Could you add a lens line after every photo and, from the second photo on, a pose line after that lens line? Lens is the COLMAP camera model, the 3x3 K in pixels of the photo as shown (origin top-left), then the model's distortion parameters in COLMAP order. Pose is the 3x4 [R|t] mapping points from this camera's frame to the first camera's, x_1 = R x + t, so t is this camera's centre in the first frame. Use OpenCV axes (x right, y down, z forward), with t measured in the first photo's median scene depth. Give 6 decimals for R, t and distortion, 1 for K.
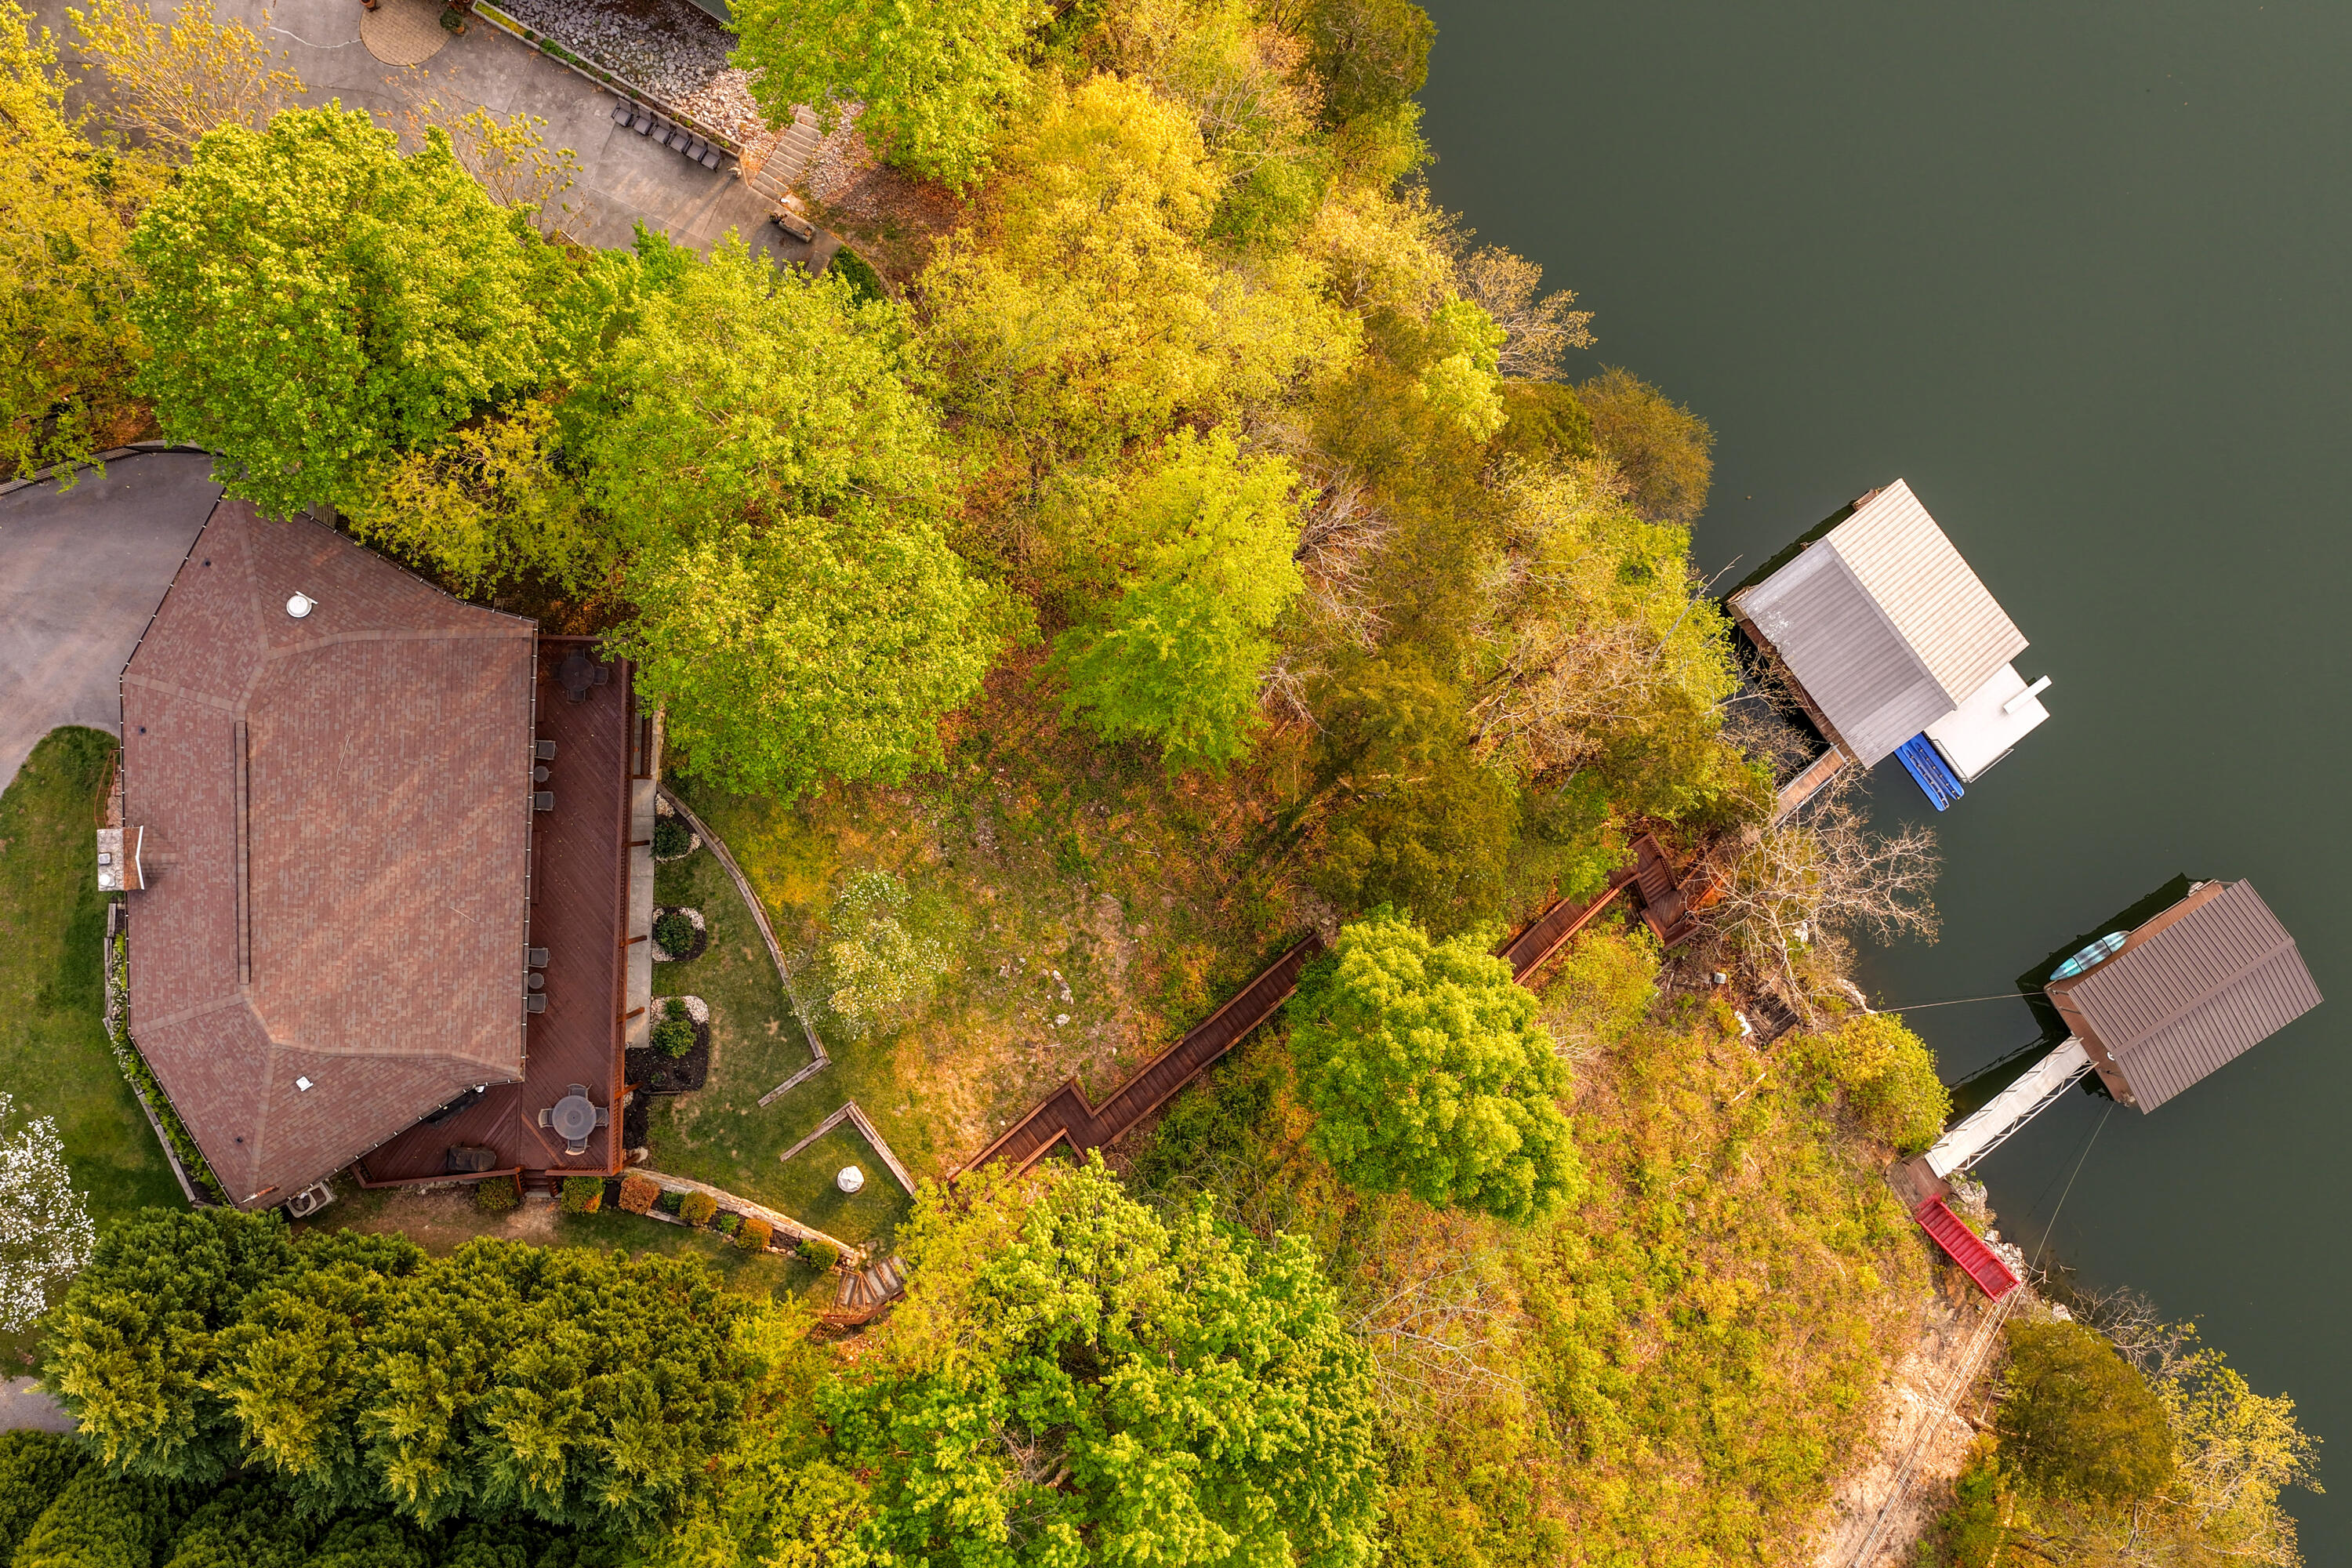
lens RADIAL K [[2204.2, 0, 1142.0], [0, 2204.2, 779.5], [0, 0, 1]] dist [-0.000861, 0.025107]
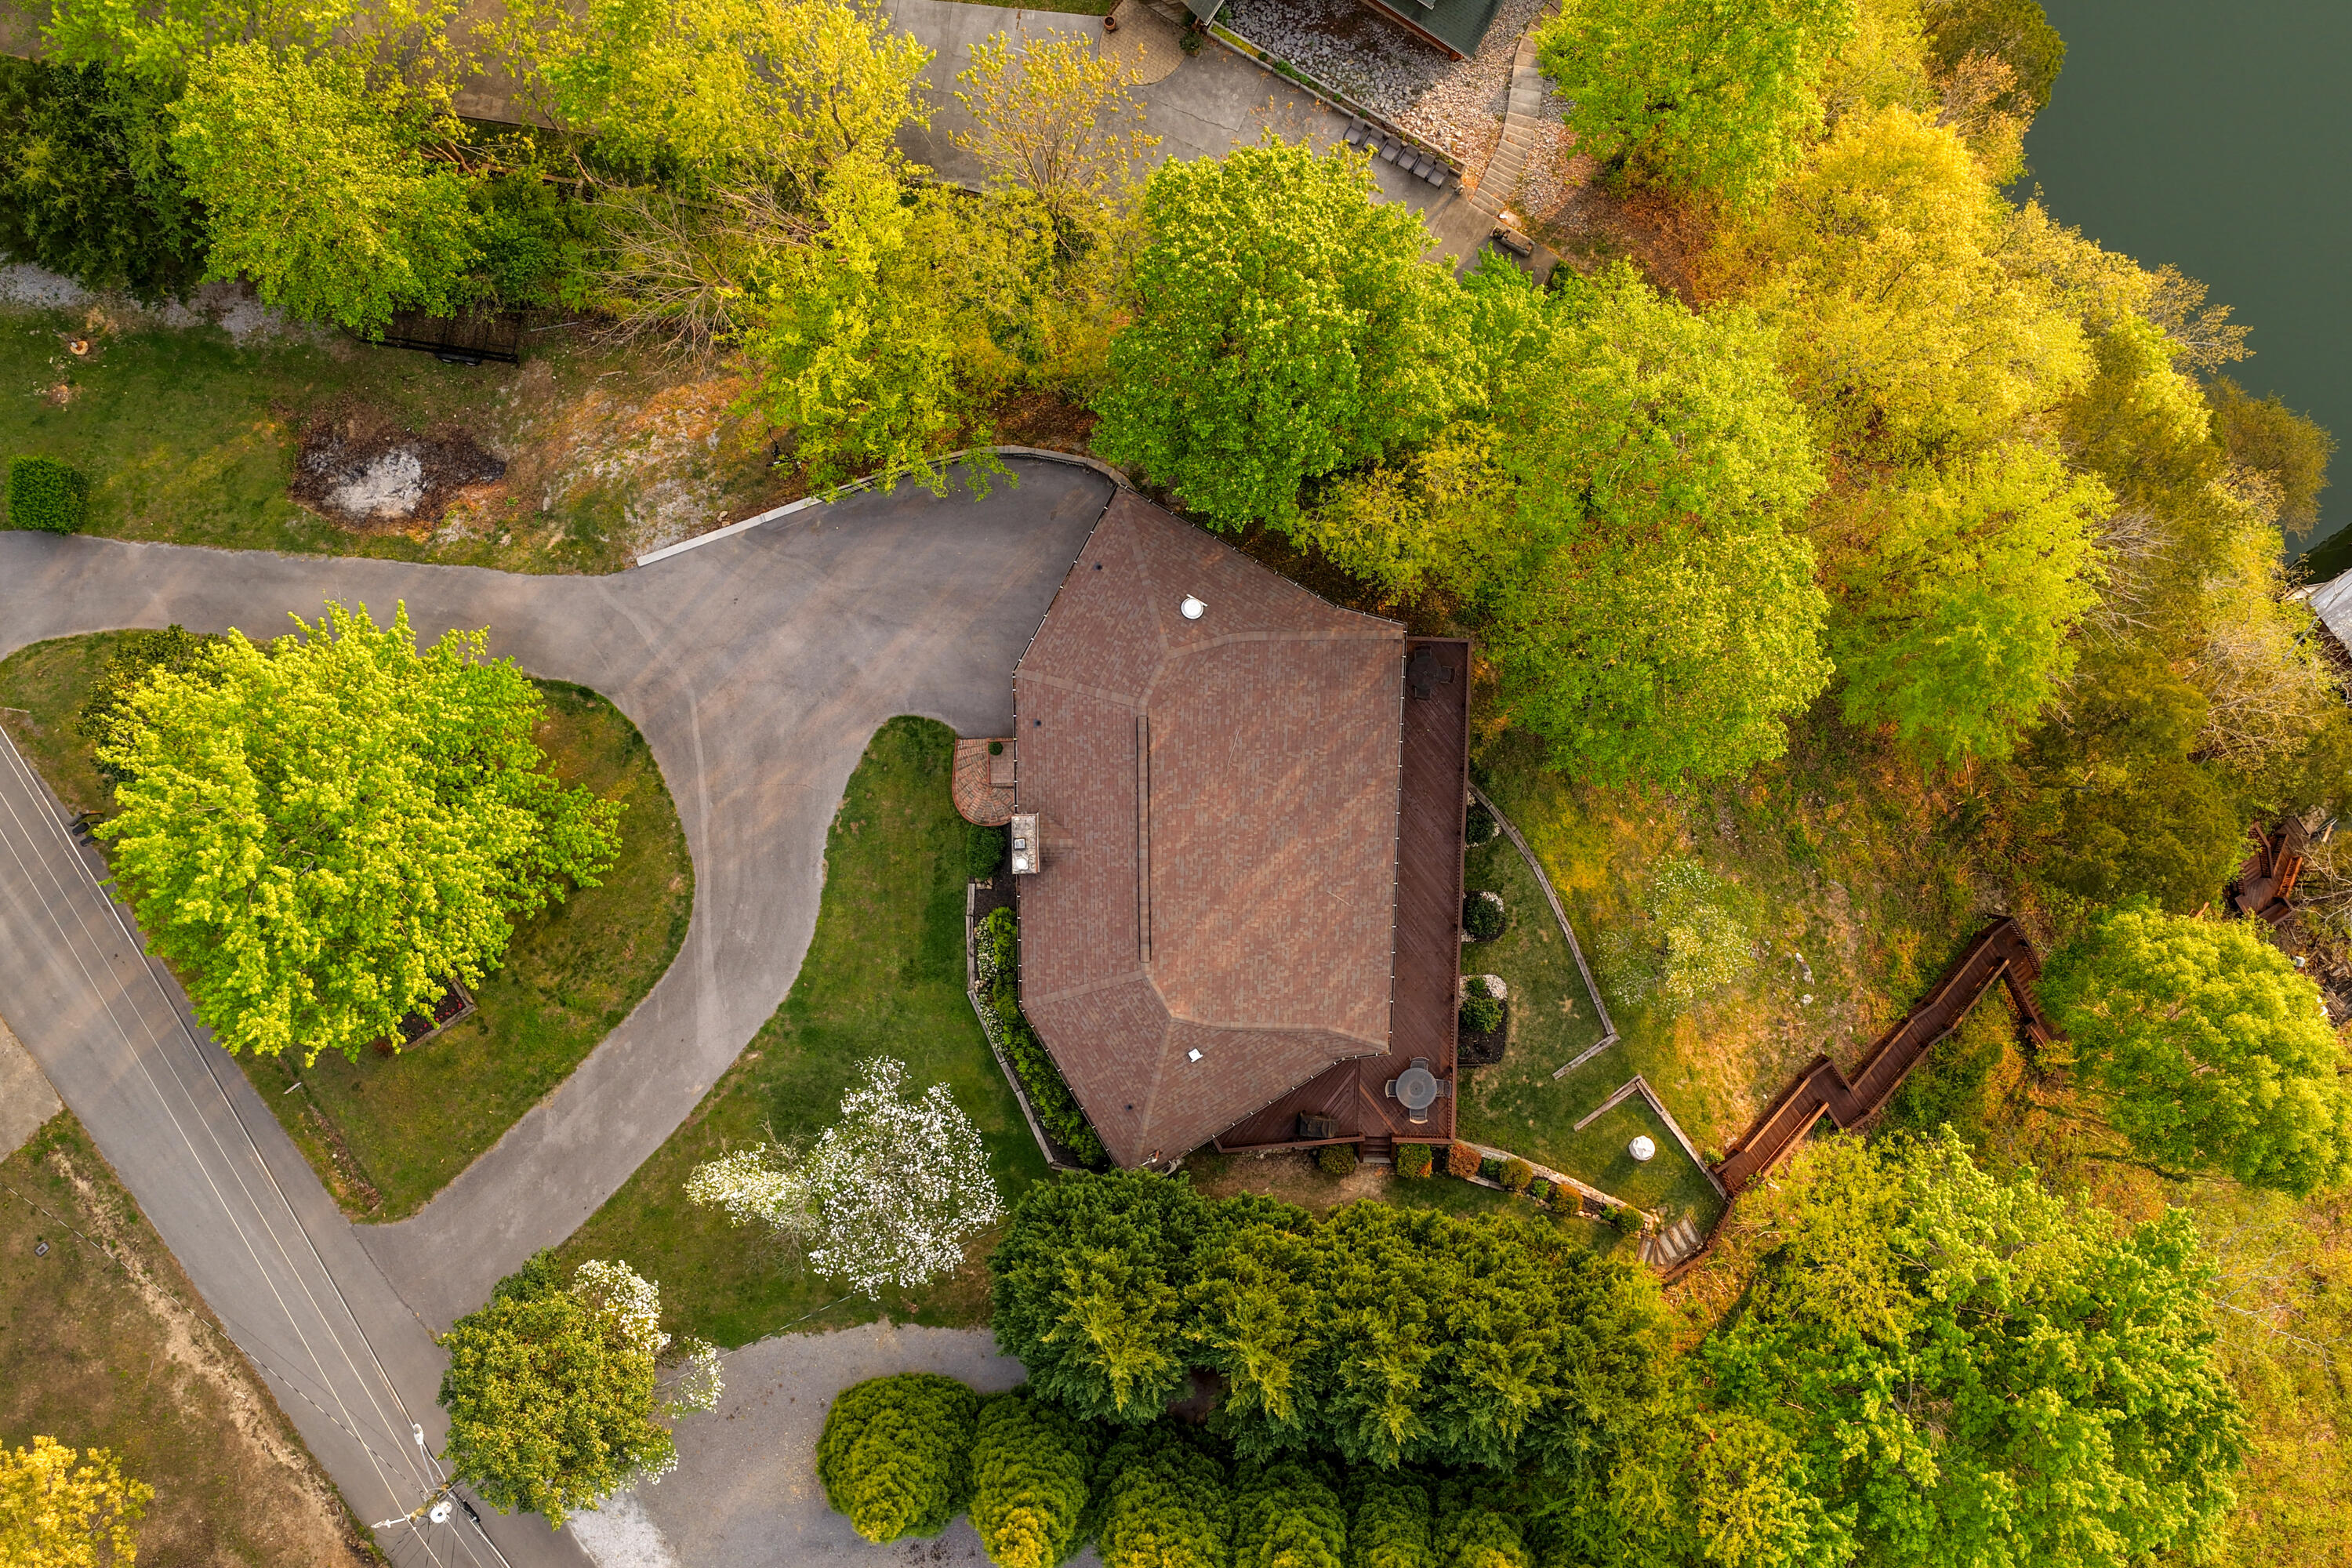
lens RADIAL K [[2204.2, 0, 1142.0], [0, 2204.2, 779.5], [0, 0, 1]] dist [-0.000861, 0.025107]
pose [[0.999952, 0.008873, -0.004040, -0.370563], [-0.008797, 0.999790, 0.018509, -0.014232], [0.004203, -0.018472, 0.999821, -0.061946]]
